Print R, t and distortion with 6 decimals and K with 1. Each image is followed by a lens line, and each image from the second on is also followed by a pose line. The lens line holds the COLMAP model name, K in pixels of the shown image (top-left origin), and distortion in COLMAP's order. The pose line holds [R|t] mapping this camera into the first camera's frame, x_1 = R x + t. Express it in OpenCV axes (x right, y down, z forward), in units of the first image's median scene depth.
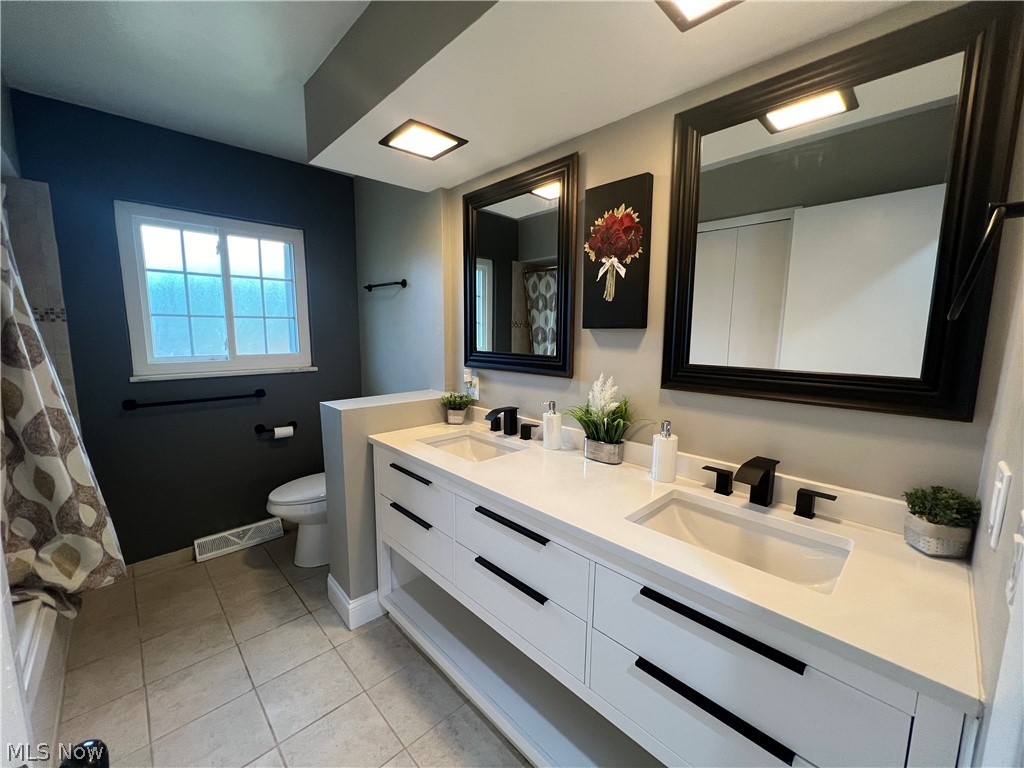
lens RADIAL K [[410.5, 0, 513.1], [0, 410.5, 385.2], [0, 0, 1]] dist [-0.001187, -0.000032]
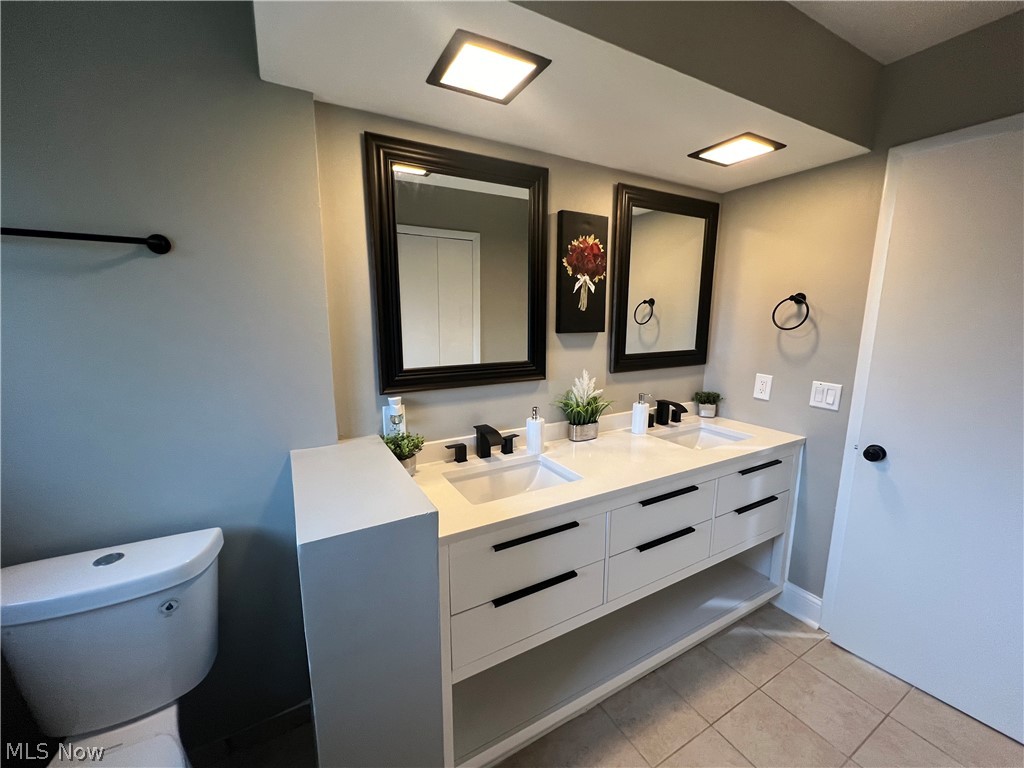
lens RADIAL K [[410.5, 0, 513.1], [0, 410.5, 385.2], [0, 0, 1]] dist [-0.001187, -0.000032]
pose [[0.251913, -0.174391, 0.951907, -1.034374], [0.128395, 0.980957, 0.145734, -0.193445], [-0.959195, 0.085508, 0.269507, 0.896352]]
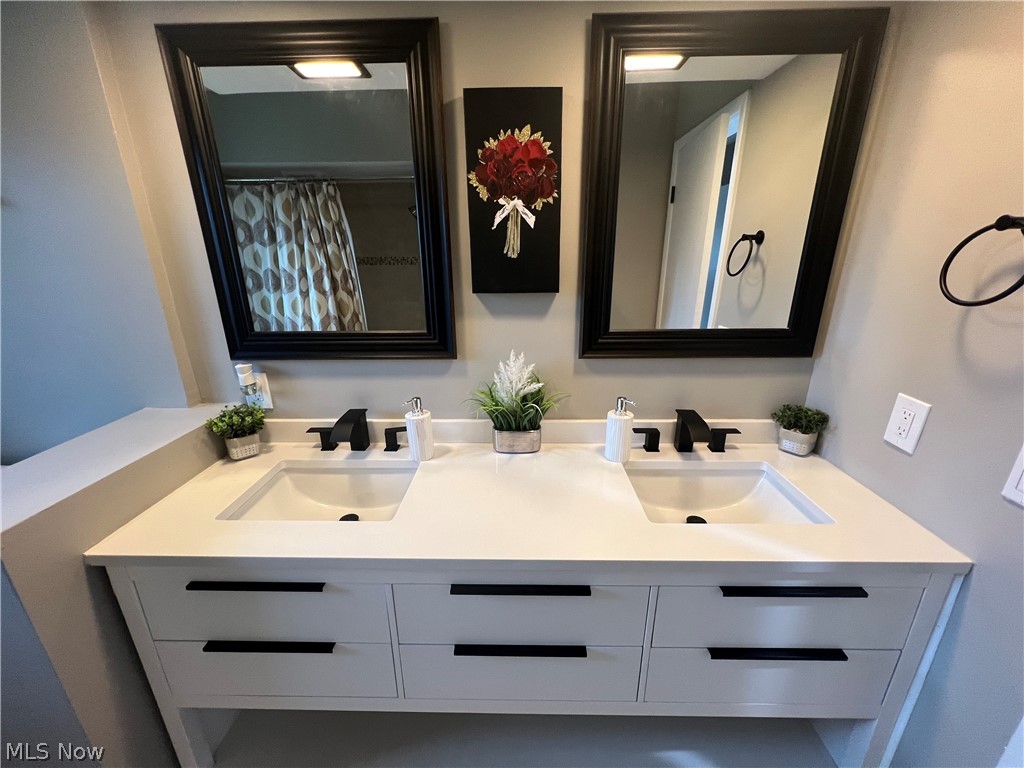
lens RADIAL K [[410.5, 0, 513.1], [0, 410.5, 385.2], [0, 0, 1]] dist [-0.001187, -0.000032]
pose [[0.707290, -0.230105, 0.668426, -0.344767], [0.107383, 0.969540, 0.220137, -0.143034], [-0.698720, -0.083923, 0.710455, 0.429849]]
